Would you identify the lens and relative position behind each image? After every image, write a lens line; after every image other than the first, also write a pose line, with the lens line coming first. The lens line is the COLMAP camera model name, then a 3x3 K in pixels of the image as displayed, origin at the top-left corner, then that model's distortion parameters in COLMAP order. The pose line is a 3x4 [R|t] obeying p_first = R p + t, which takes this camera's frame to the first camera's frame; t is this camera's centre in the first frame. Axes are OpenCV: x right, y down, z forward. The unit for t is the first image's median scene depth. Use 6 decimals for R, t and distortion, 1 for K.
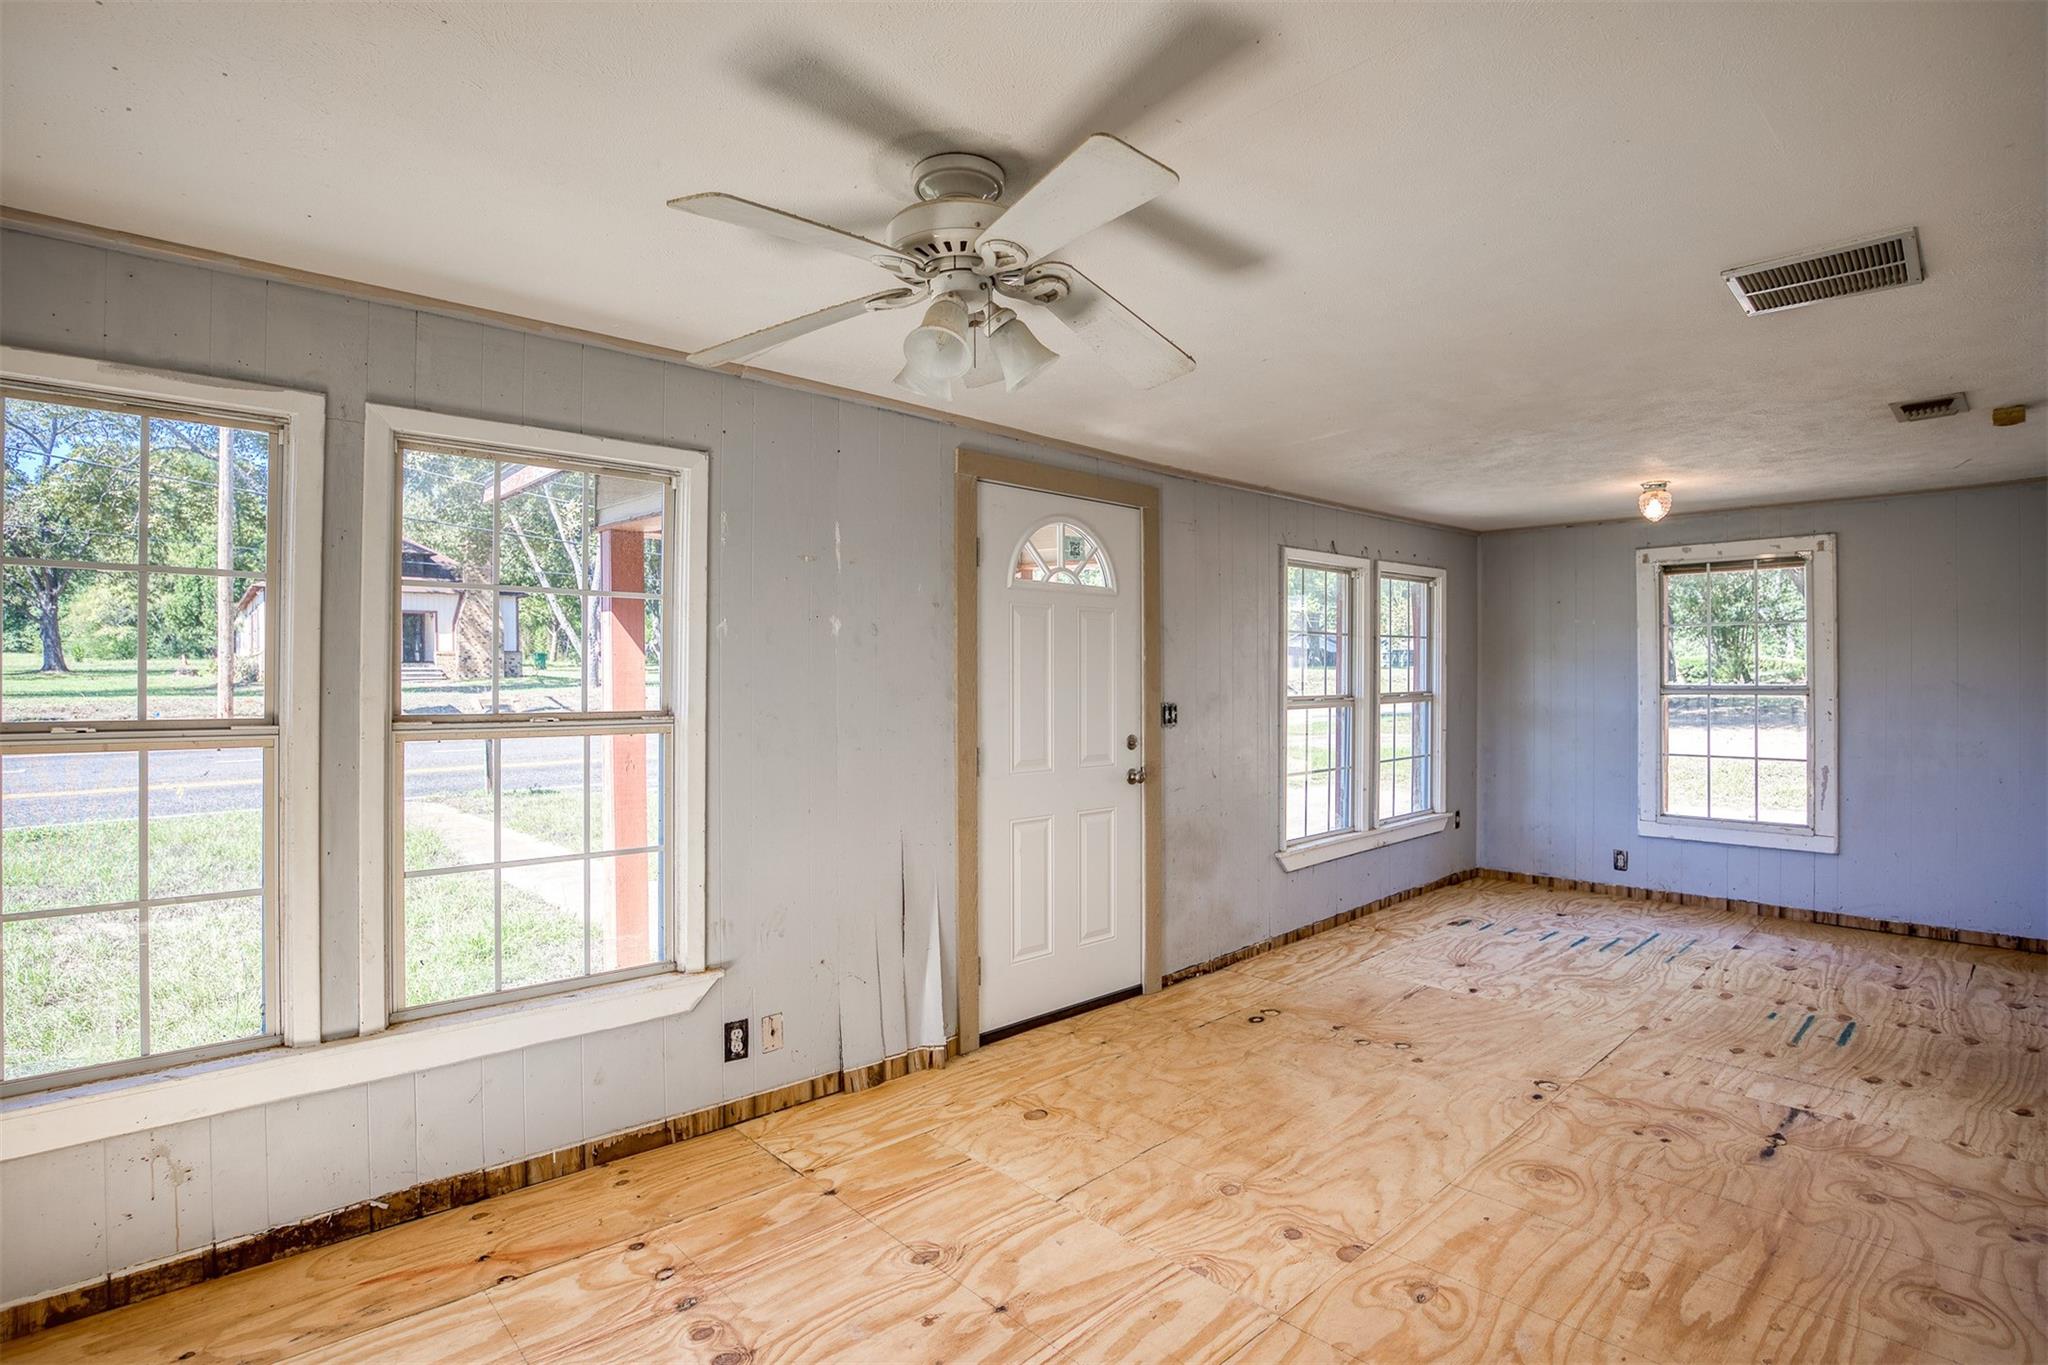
lens RADIAL K [[1011.6, 0, 1034.3], [0, 1011.6, 674.7], [0, 0, 1]] dist [-0.044379, 0.008374]
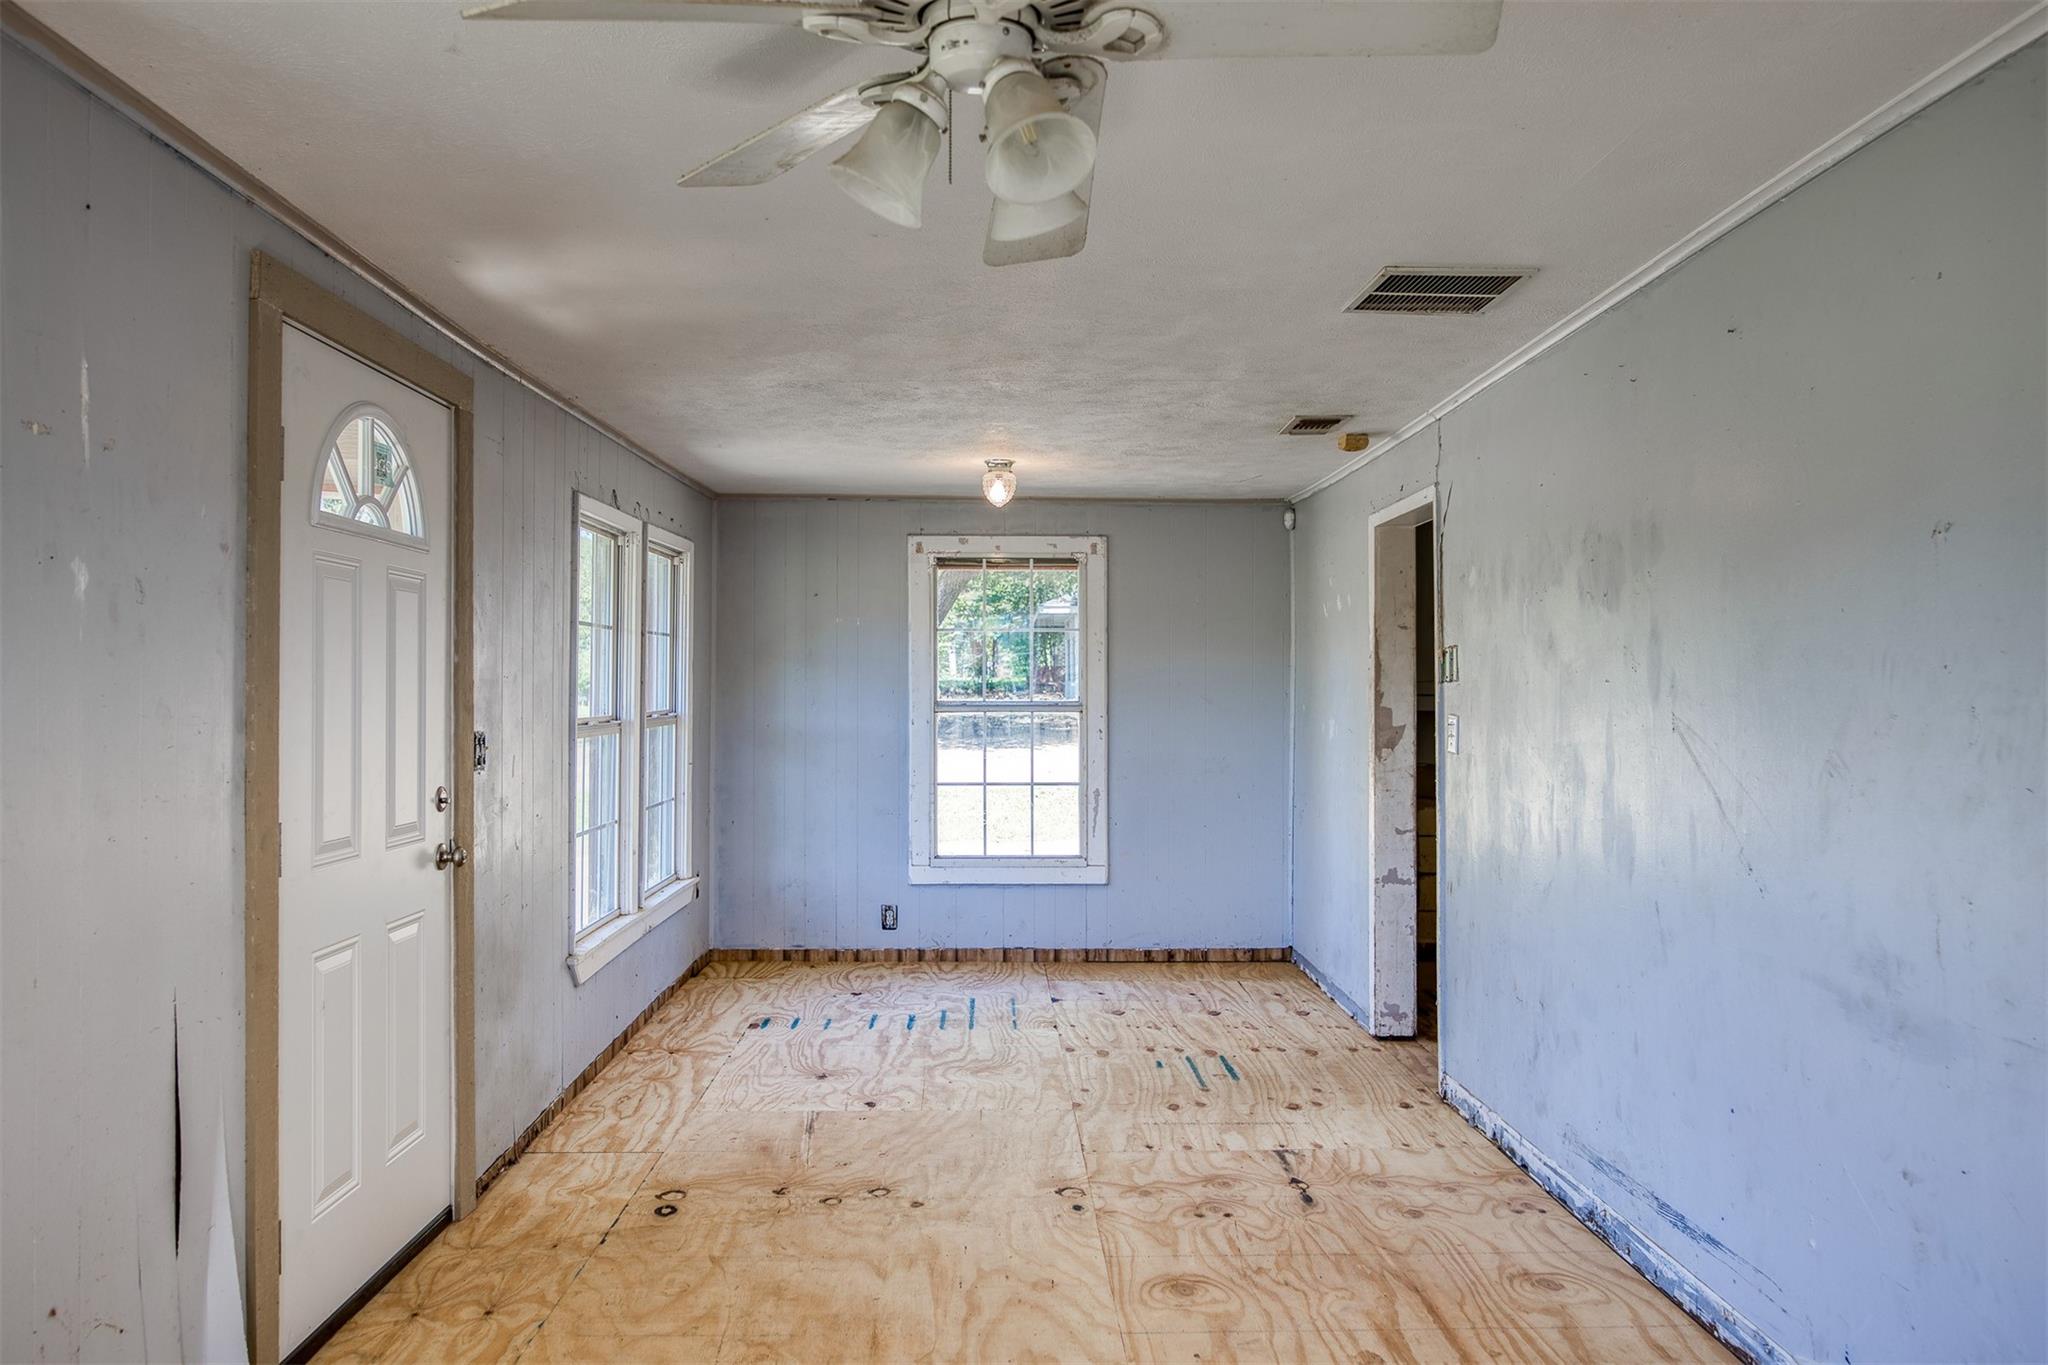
lens RADIAL K [[1452.7, 0, 1033.1], [0, 1452.7, 669.5], [0, 0, 1]] dist [-0.030066, 0.010365]
pose [[0.671889, 0.013291, 0.740533, -0.290757], [-0.005089, 0.999898, -0.013329, 0.000189], [-0.740634, 0.005187, 0.671888, 0.165798]]
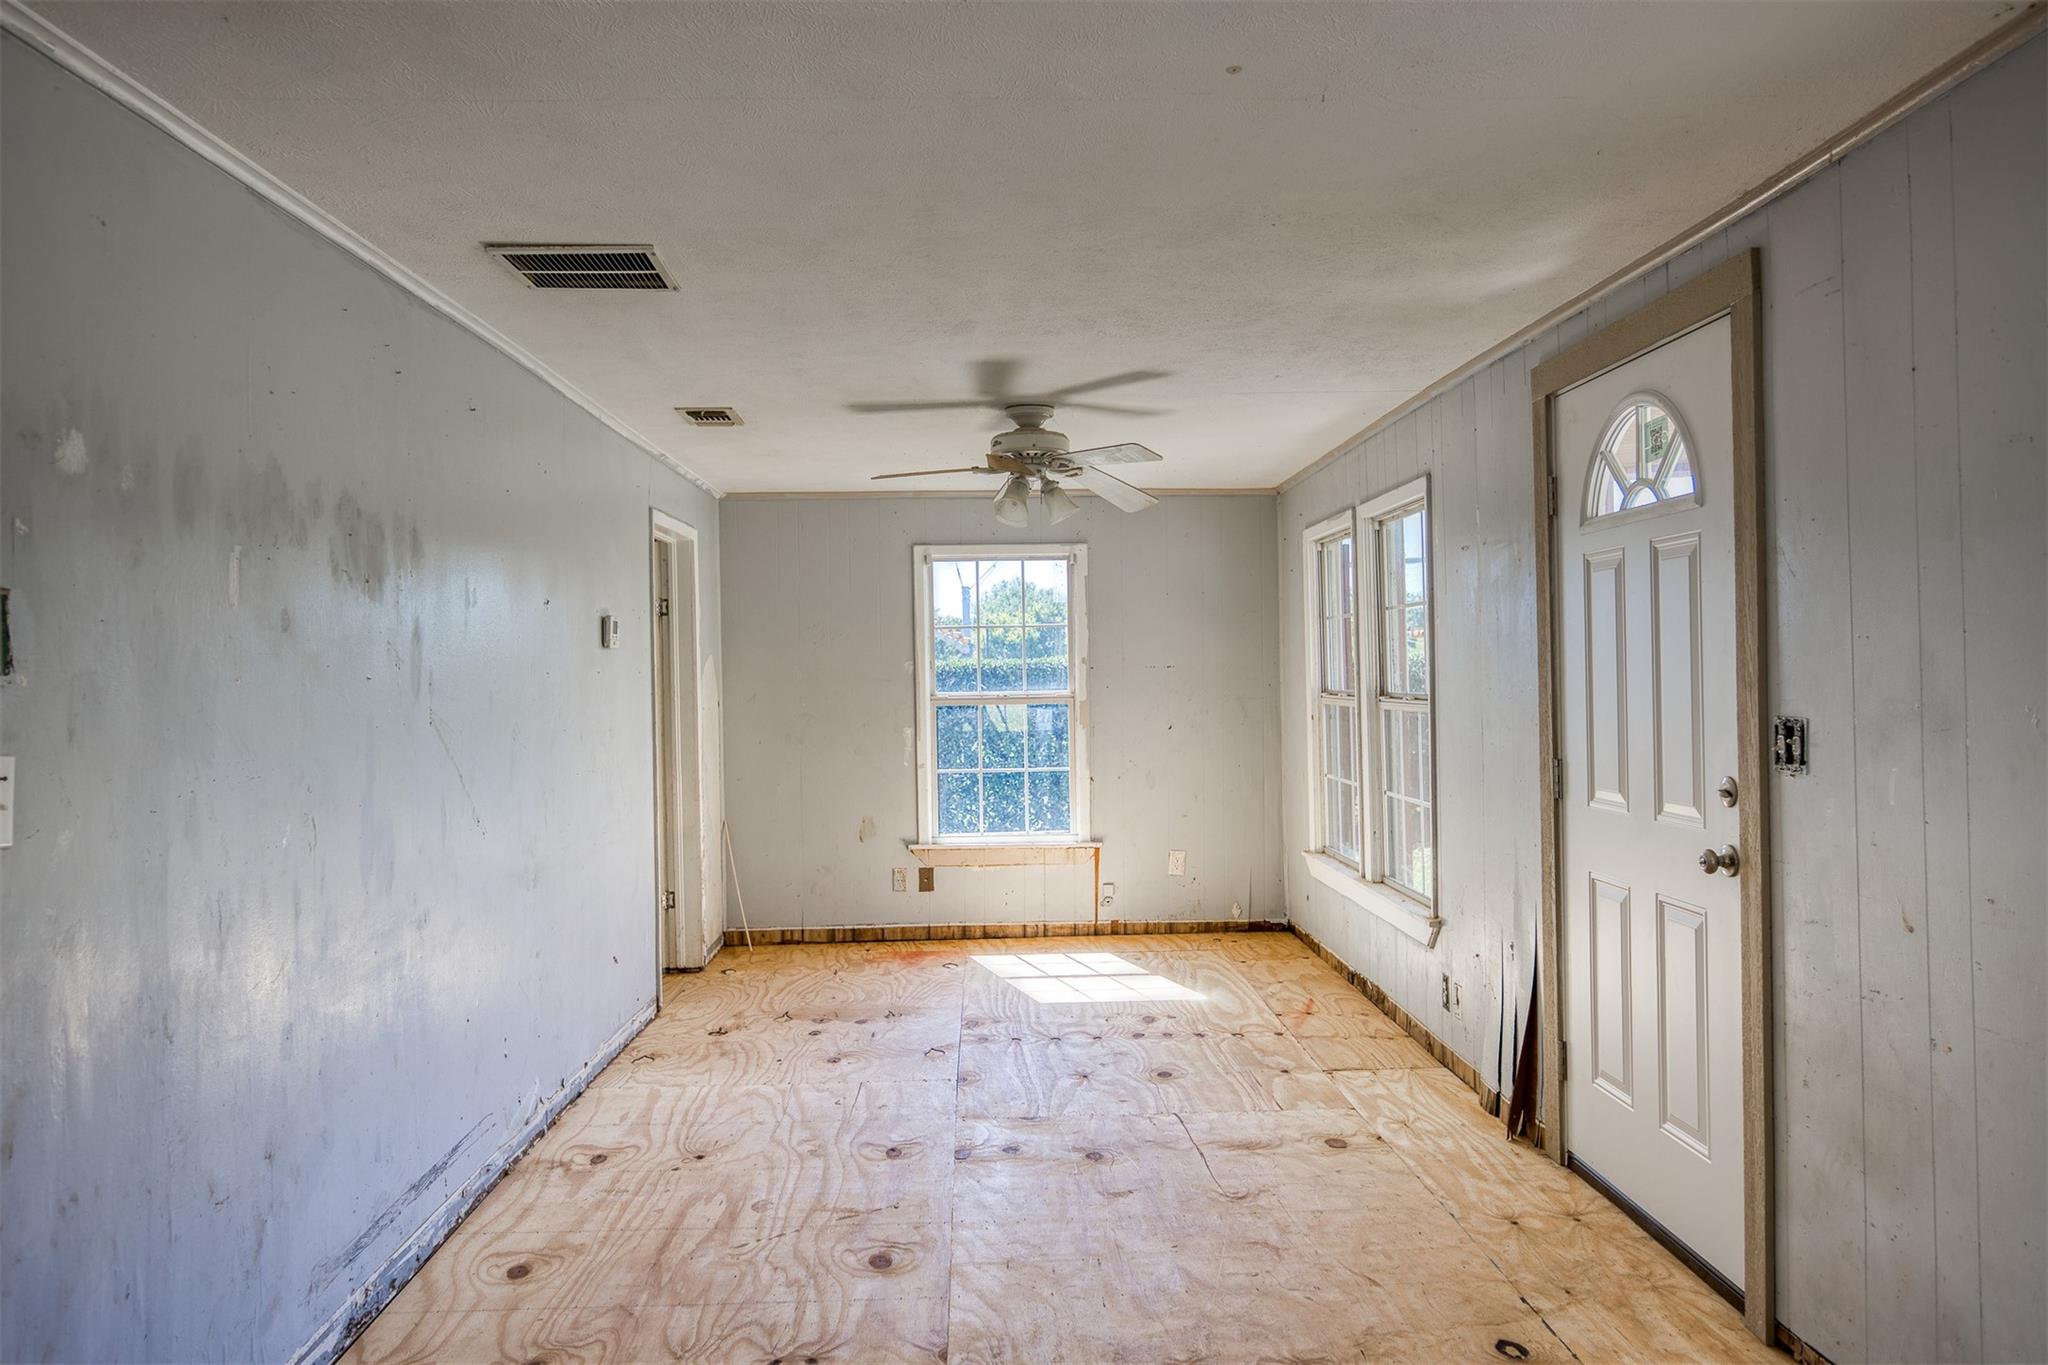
lens RADIAL K [[1452.7, 0, 1027.3], [0, 1452.7, 683.6], [0, 0, 1]] dist [-0.030066, 0.010365]
pose [[-0.666260, 0.017964, -0.745503, 0.820529], [0.025128, 0.999683, 0.001632, 0.004252], [0.745296, -0.017646, -0.666500, 1.174509]]
